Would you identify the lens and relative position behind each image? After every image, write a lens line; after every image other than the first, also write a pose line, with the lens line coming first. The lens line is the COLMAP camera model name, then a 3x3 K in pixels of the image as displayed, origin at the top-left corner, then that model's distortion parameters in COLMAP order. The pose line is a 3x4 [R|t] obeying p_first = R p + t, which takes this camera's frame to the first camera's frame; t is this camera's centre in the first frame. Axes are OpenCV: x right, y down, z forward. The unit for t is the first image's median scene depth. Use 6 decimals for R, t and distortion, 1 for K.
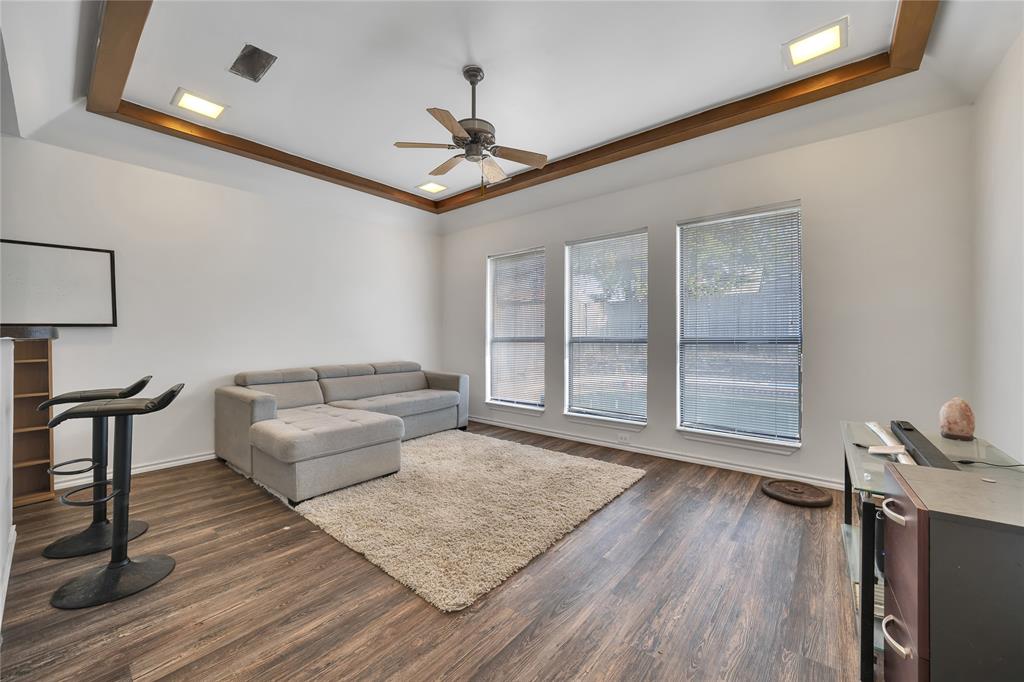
lens RADIAL K [[386.5, 0, 511.1], [0, 386.5, 336.9], [0, 0, 1]] dist [0.000795, 0.000059]
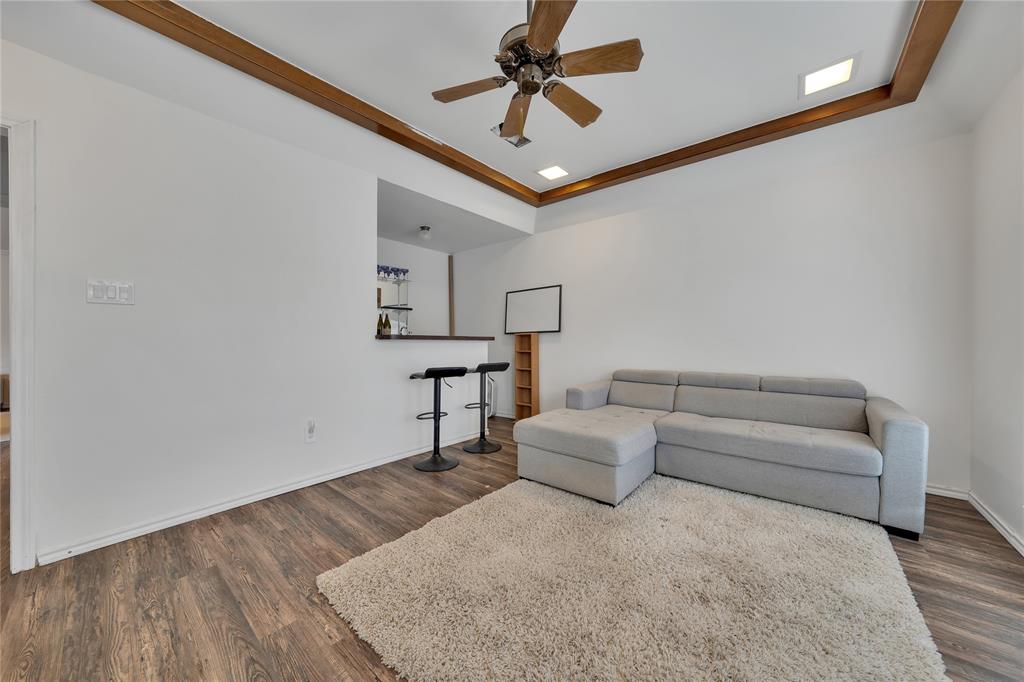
lens RADIAL K [[356.5, 0, 510.4], [0, 356.5, 342.9], [0, 0, 1]] dist [-0.012448, -0.000033]
pose [[0.004028, 0.008688, -0.999954, 0.609640], [0.002738, 0.999958, 0.008699, 0.004855], [0.999988, -0.002772, 0.004004, 1.085014]]
